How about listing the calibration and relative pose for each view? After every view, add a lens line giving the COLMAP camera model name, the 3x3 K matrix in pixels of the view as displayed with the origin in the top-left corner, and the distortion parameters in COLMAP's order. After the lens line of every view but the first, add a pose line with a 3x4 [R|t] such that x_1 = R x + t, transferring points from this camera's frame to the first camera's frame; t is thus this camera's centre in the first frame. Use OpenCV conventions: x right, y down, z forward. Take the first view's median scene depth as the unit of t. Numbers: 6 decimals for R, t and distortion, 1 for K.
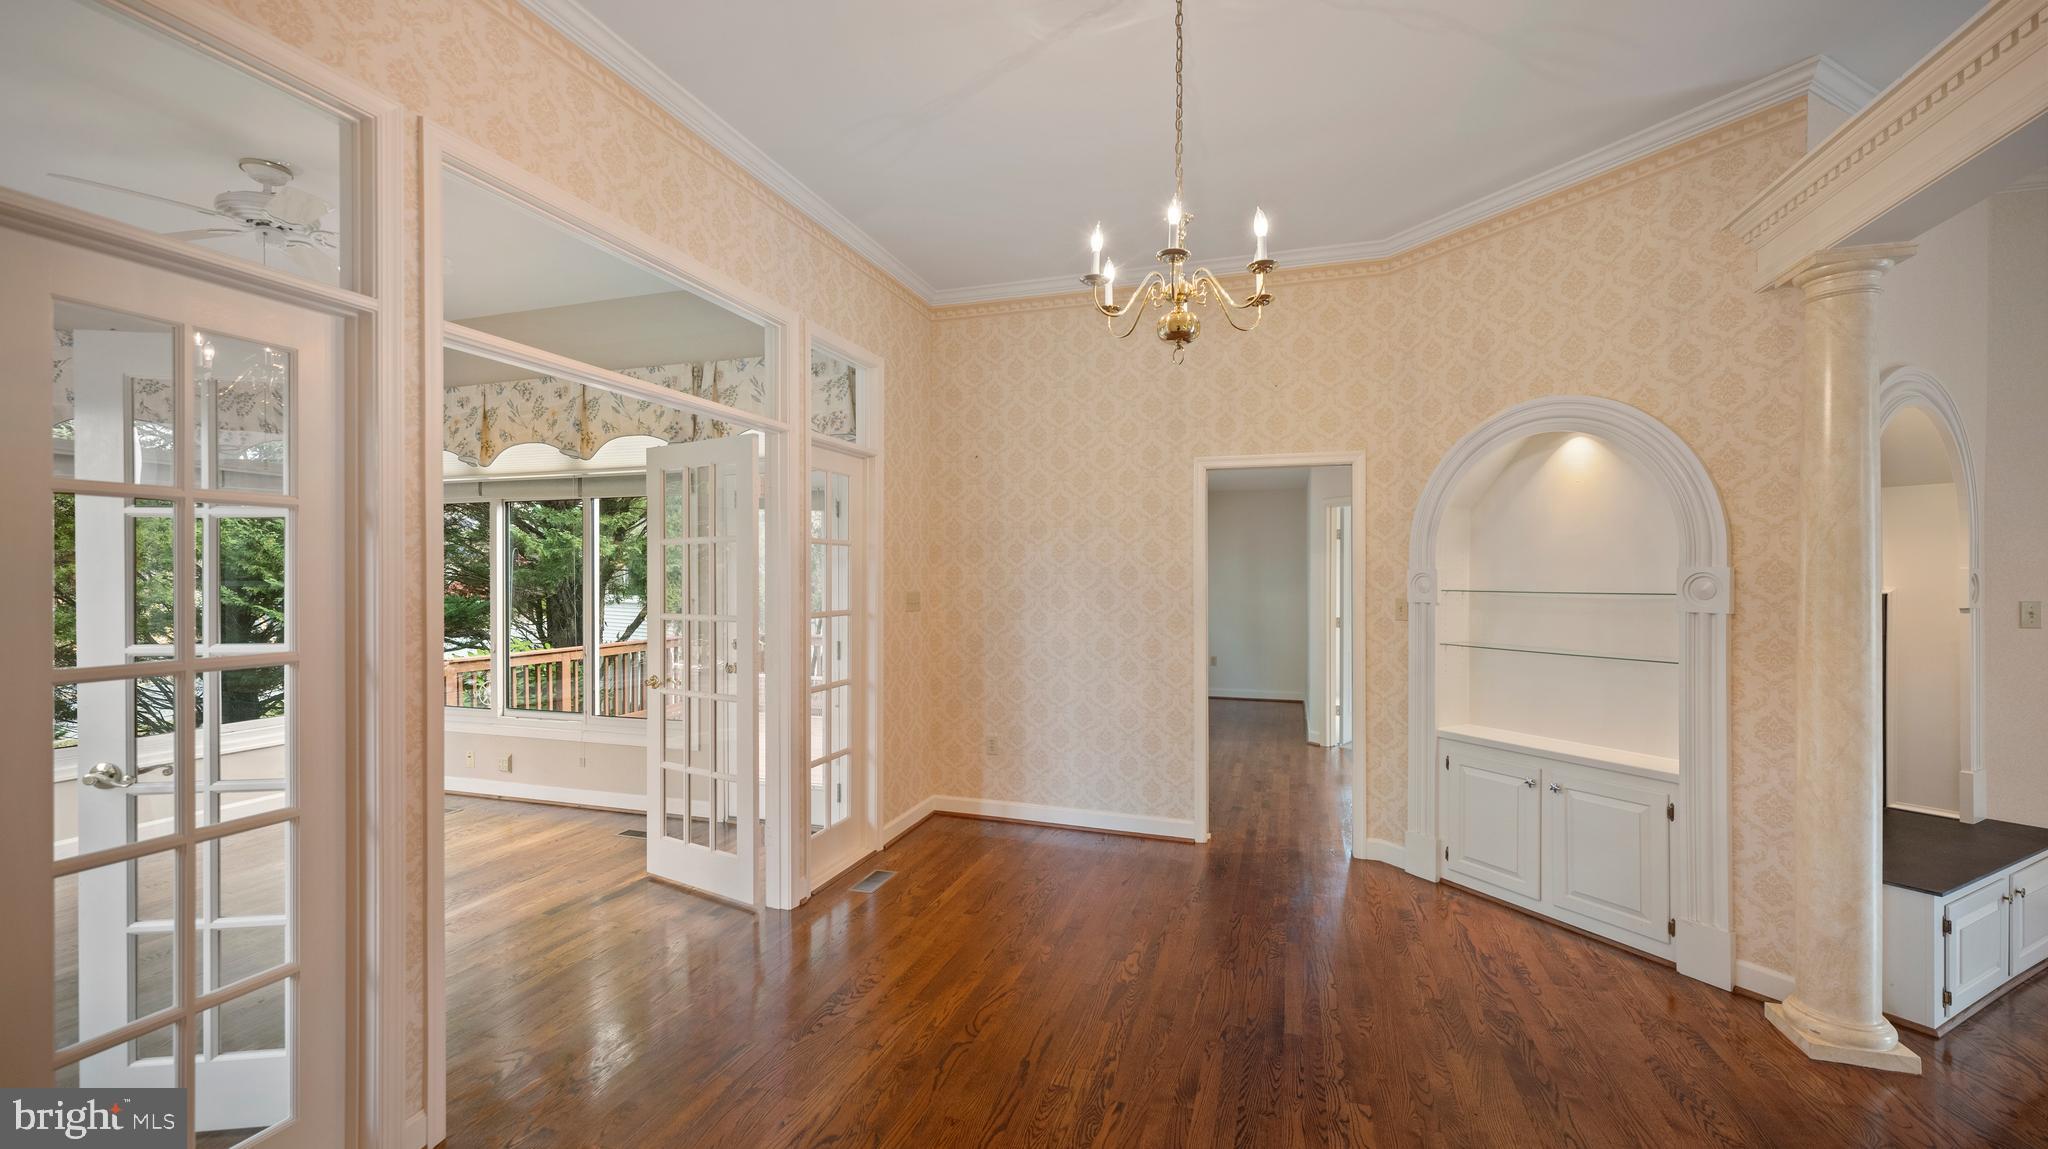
lens RADIAL K [[840.5, 0, 1020.0], [0, 840.5, 584.0], [0, 0, 1]] dist [-0.000418, -0.000167]
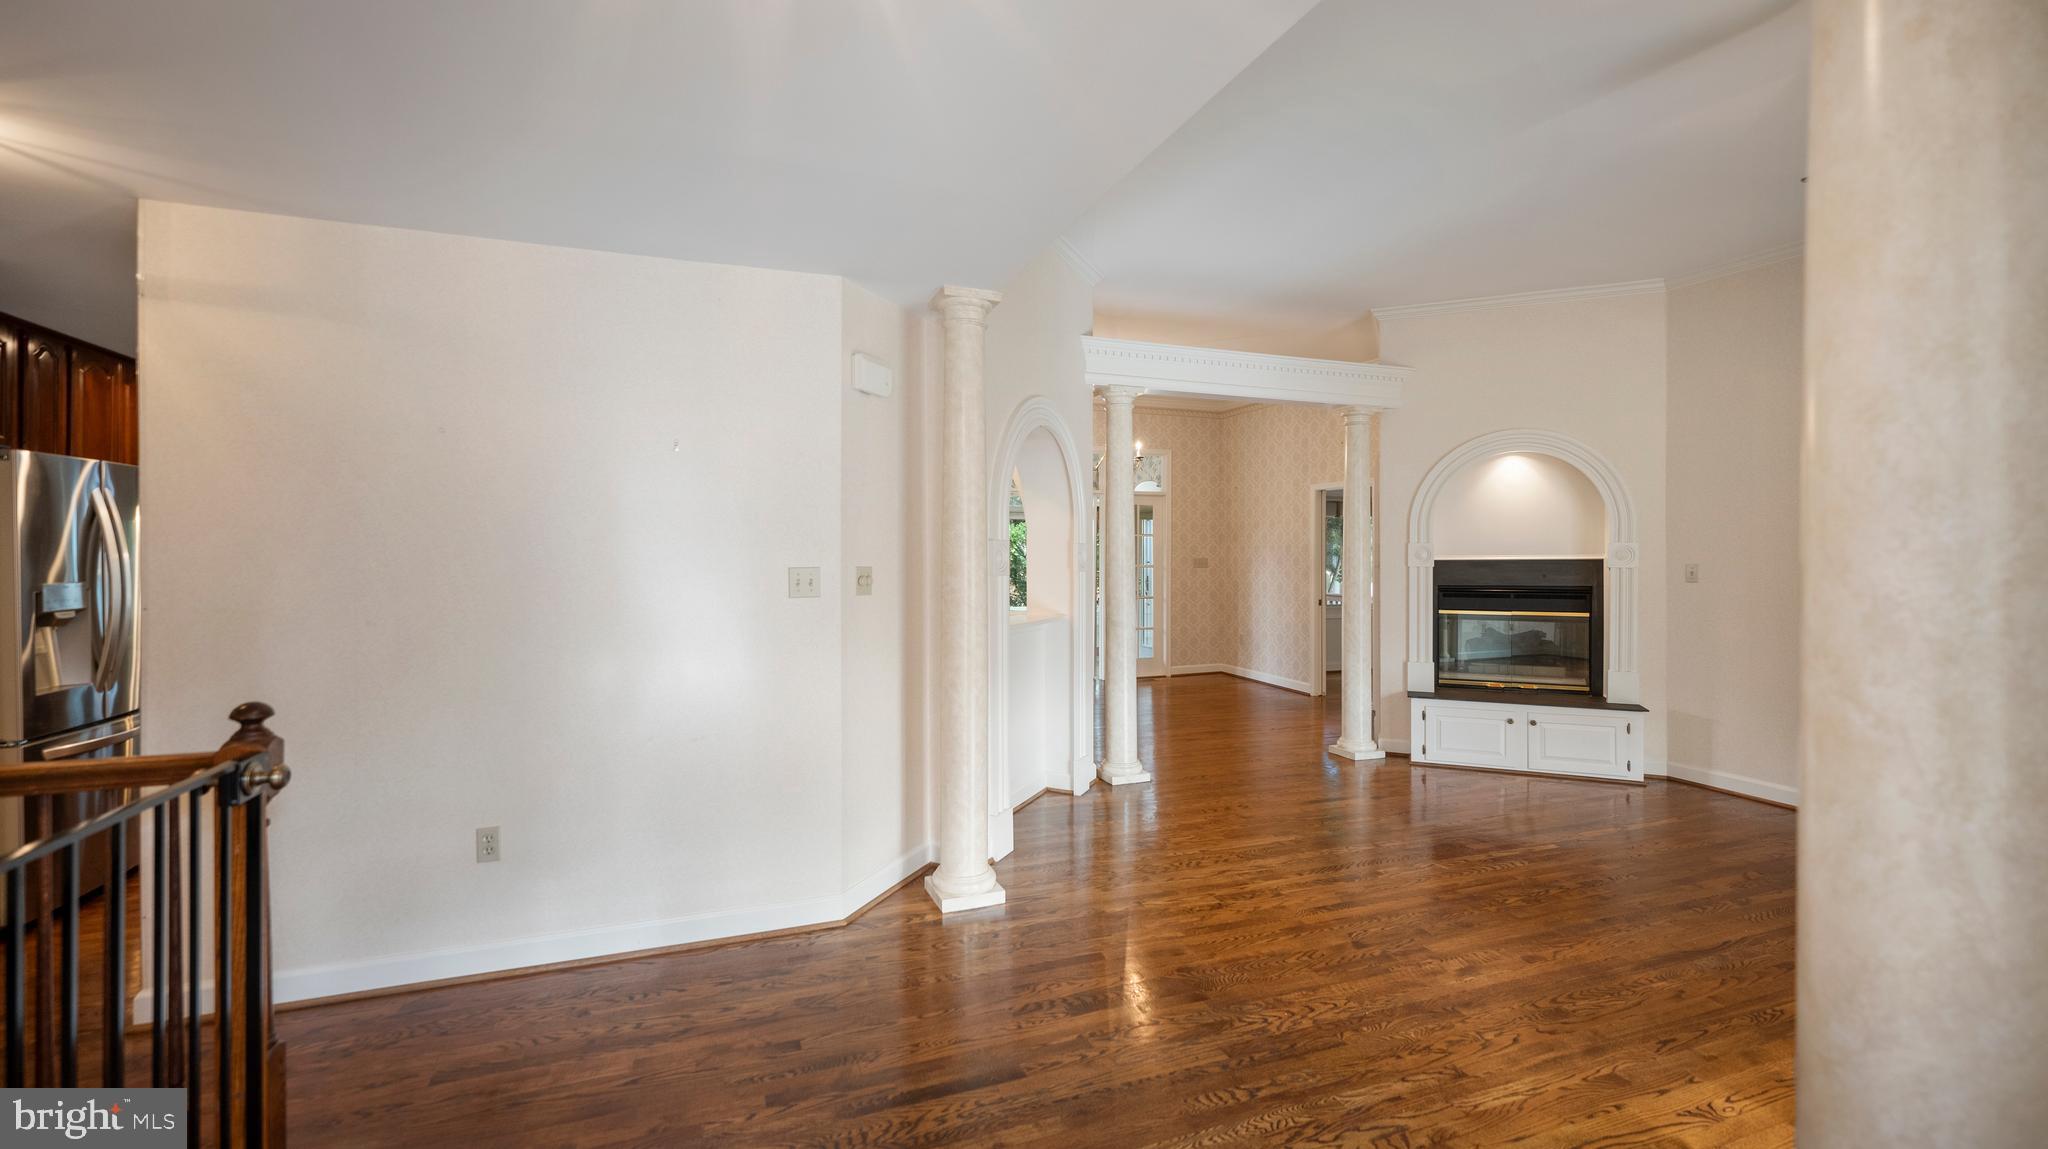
lens RADIAL K [[843.4, 0, 1010.7], [0, 843.4, 554.3], [0, 0, 1]] dist [-0.000318, -0.000042]
pose [[0.625144, 0.002086, -0.780507, 1.338193], [-0.011587, 0.999911, -0.006608, 0.022478], [0.780424, 0.013175, 0.625112, -0.711610]]
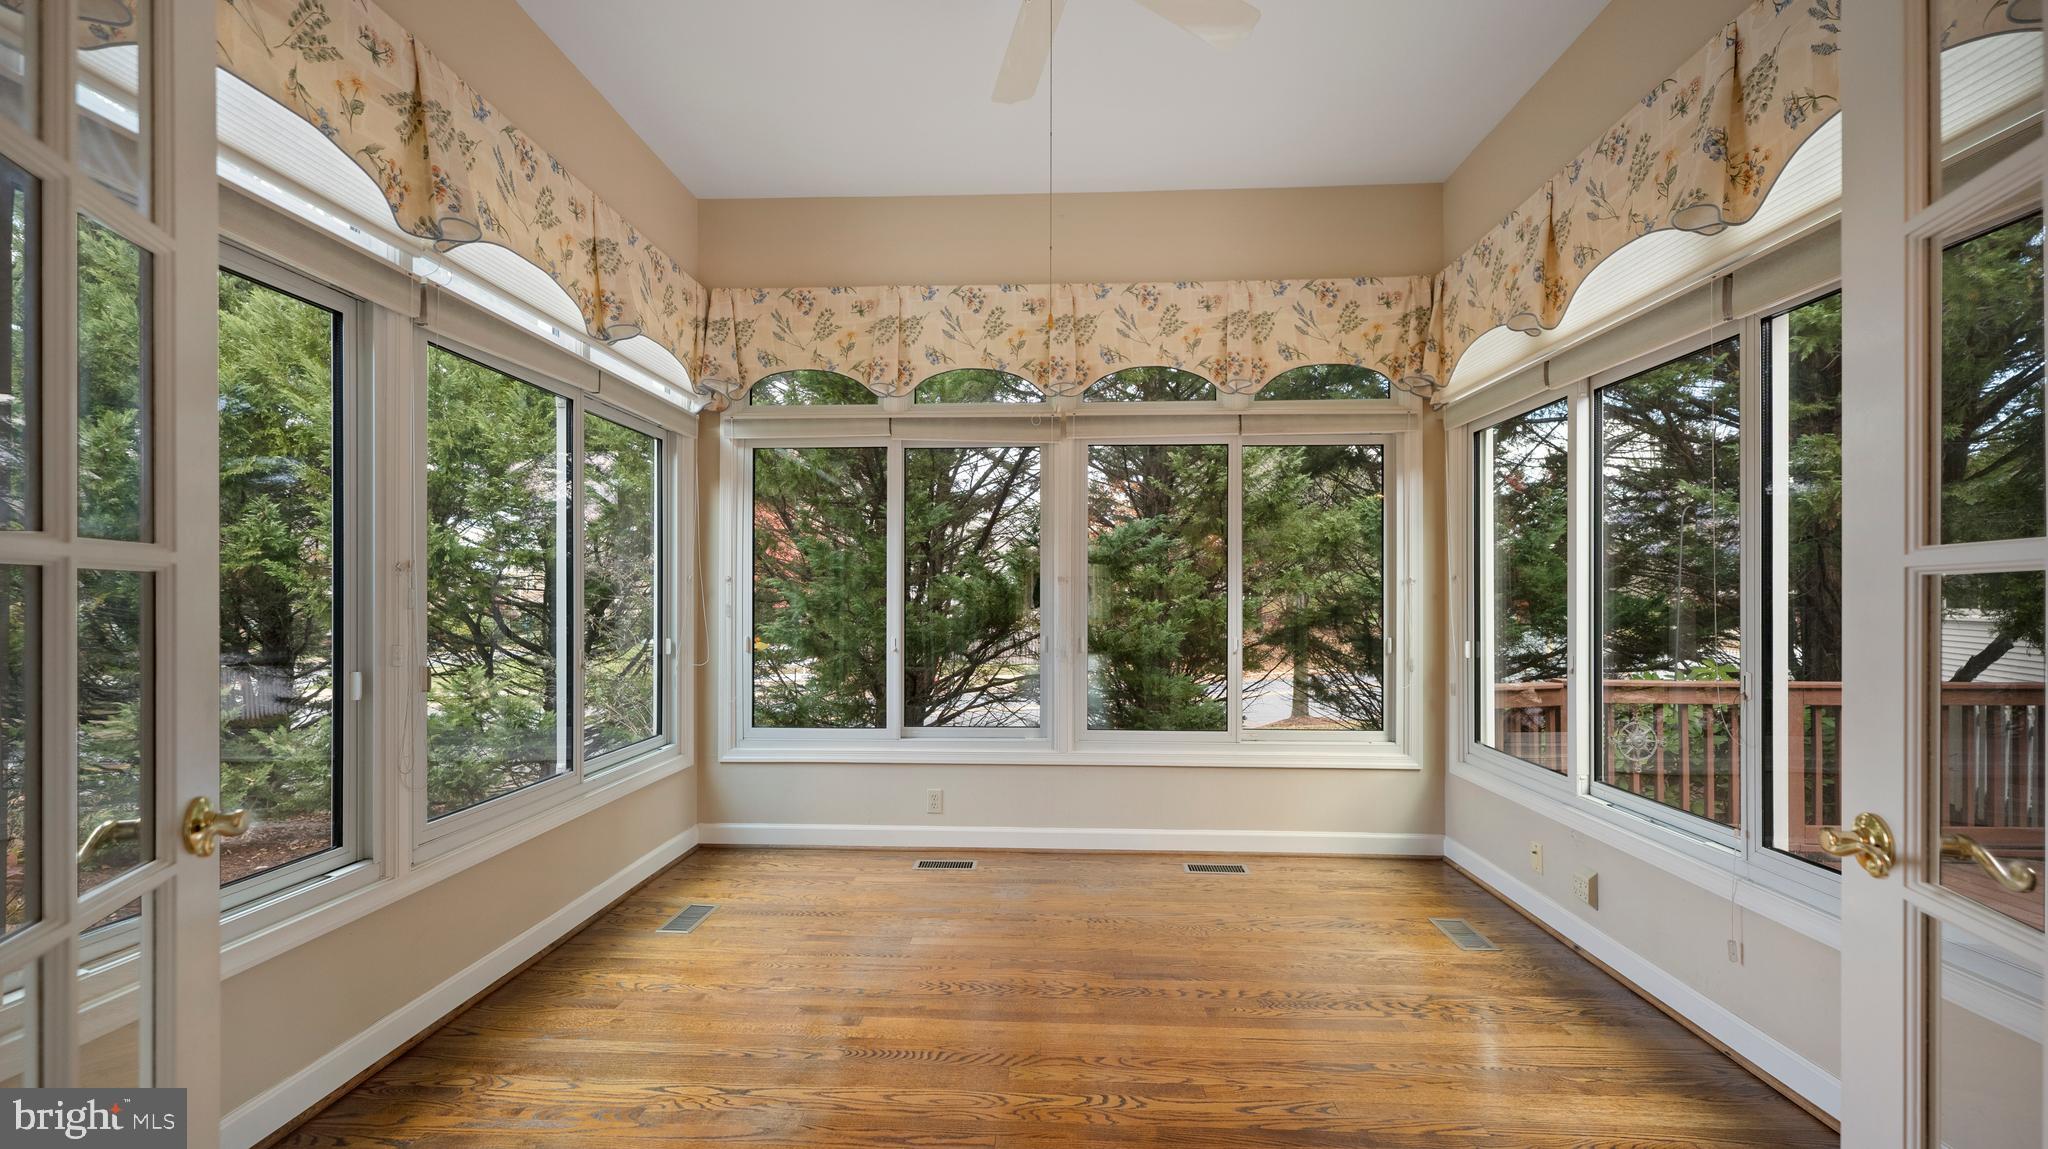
lens RADIAL K [[841.8, 0, 1025.6], [0, 841.8, 593.9], [0, 0, 1]] dist [0.002332, -0.000022]
pose [[0.267886, 0.002476, -0.963447, -0.264965], [-0.012576, 0.999920, -0.000927, 0.046334], [0.963369, 0.012365, 0.267896, 0.688778]]
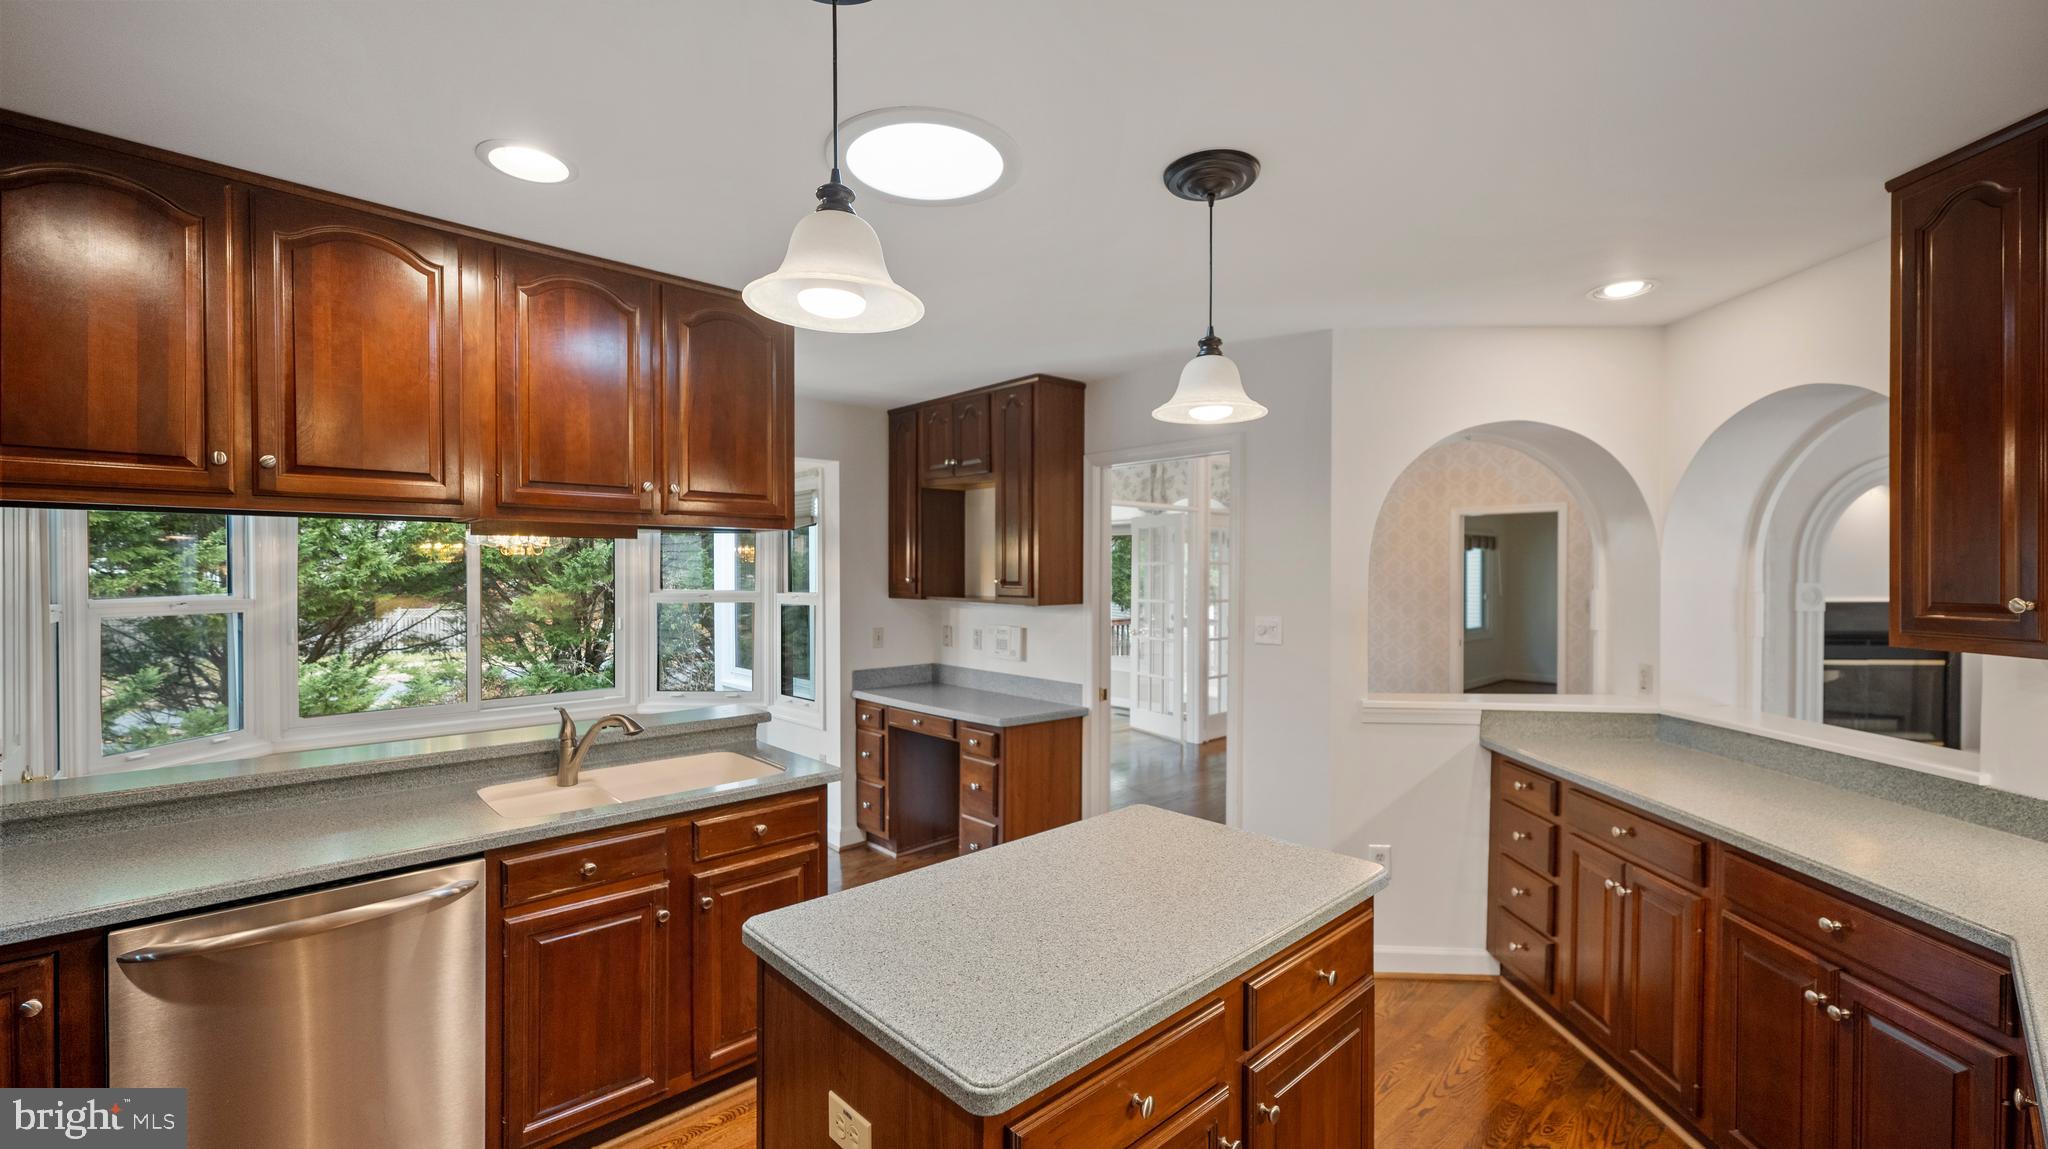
lens RADIAL K [[840.5, 0, 1020.0], [0, 840.5, 584.0], [0, 0, 1]] dist [-0.000418, -0.000167]
pose [[0.873578, 0.010244, -0.486576, 0.293915], [-0.010462, 0.999943, 0.002270, -0.002030], [0.486571, 0.003108, 0.873636, -0.856030]]
